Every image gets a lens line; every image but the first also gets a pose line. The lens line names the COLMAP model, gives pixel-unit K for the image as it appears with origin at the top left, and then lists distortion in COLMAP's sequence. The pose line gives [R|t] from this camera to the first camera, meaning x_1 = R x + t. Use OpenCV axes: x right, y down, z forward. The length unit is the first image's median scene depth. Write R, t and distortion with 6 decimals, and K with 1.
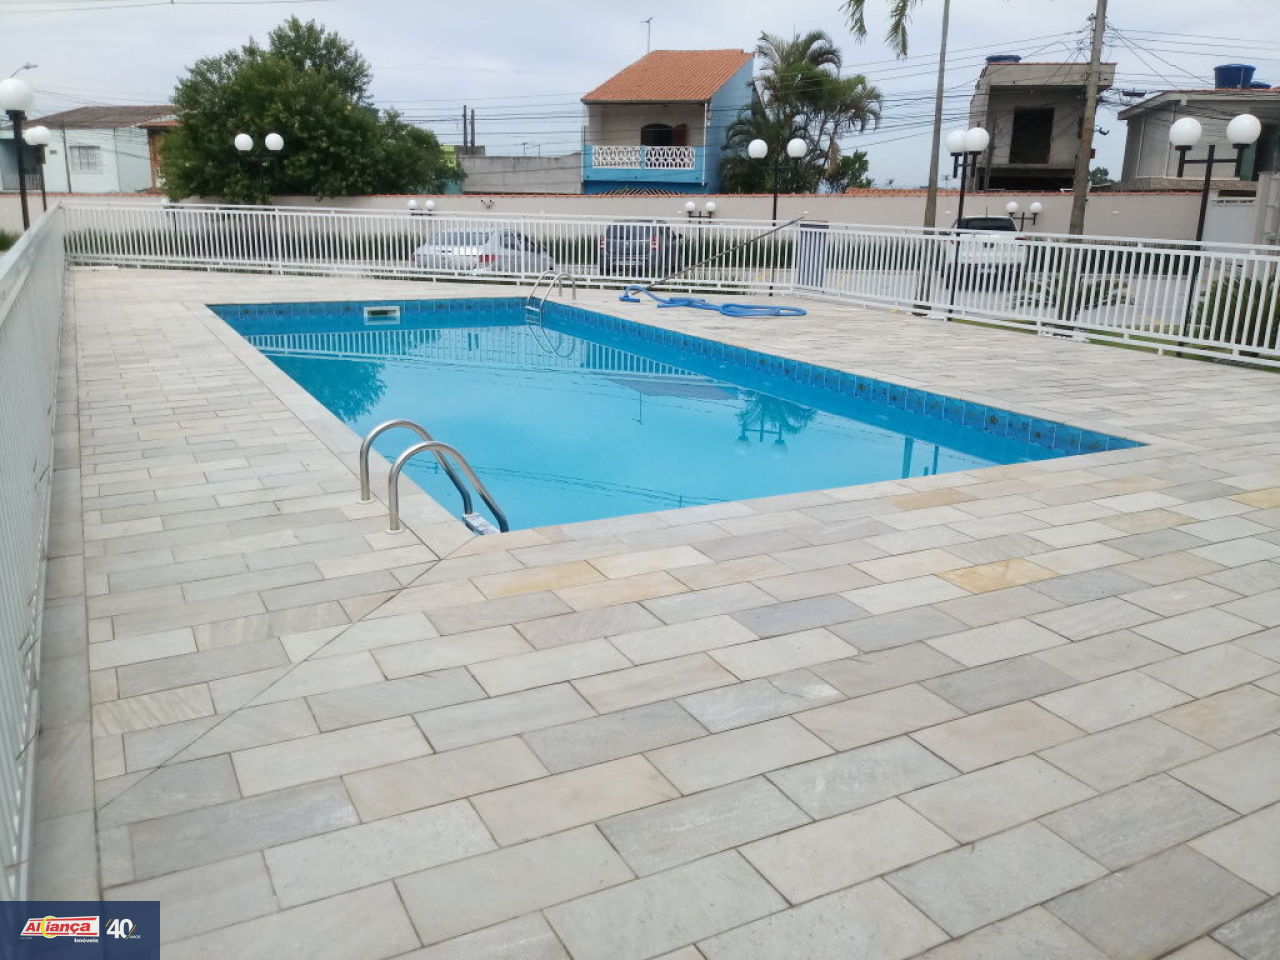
lens RADIAL K [[1042.4, 0, 638.9], [0, 1042.4, 477.4], [0, 0, 1]] dist [0.020128, -0.073891]
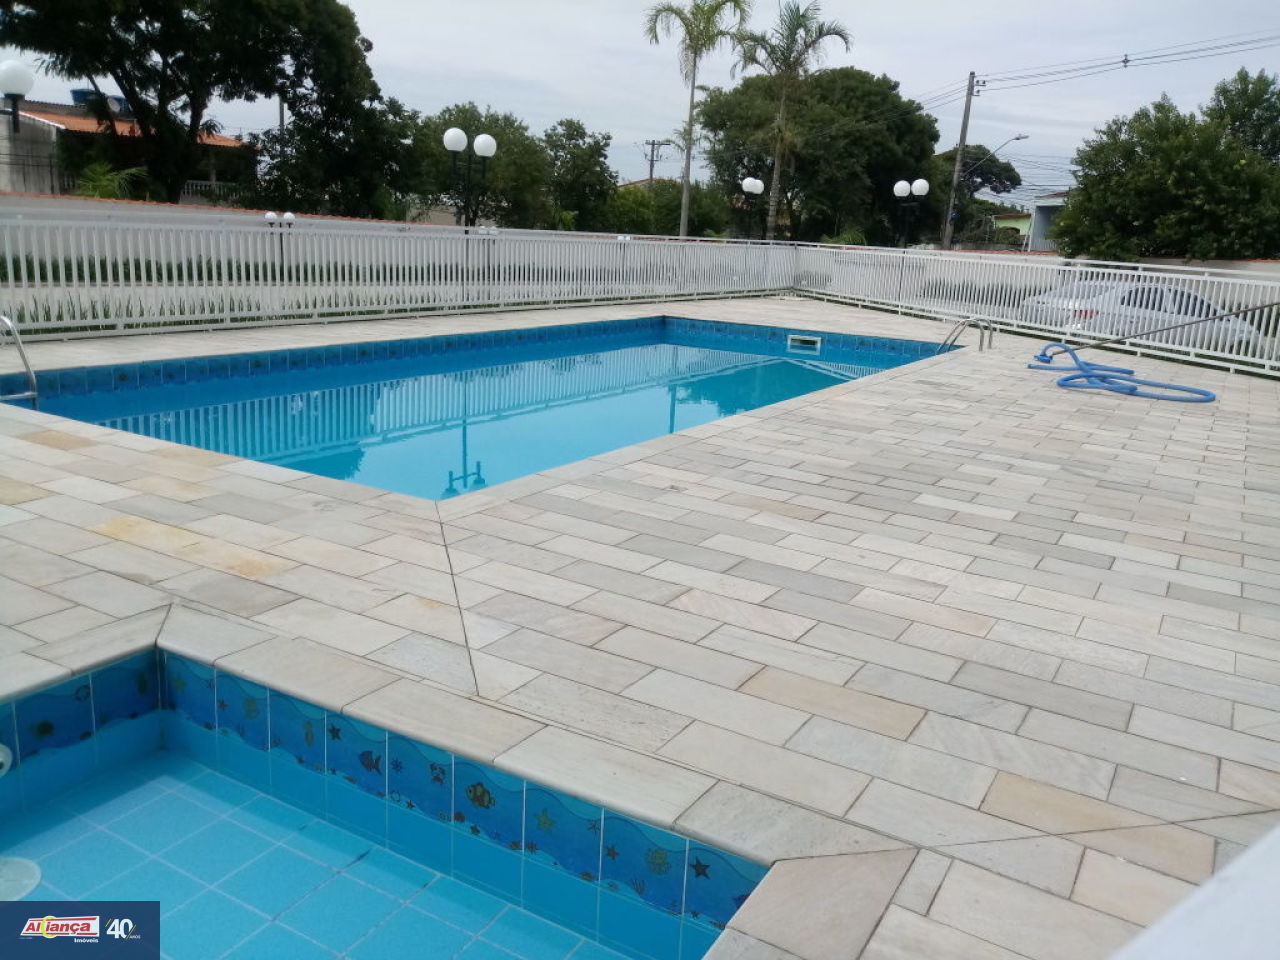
lens RADIAL K [[1042.4, 0, 637.6], [0, 1042.4, 480.8], [0, 0, 1]] dist [0.020128, -0.073891]
pose [[0.515114, 0.201635, -0.833067, 0.247913], [-0.256812, 0.963591, 0.074432, -0.026806], [0.817744, 0.175600, 0.548142, 0.145028]]
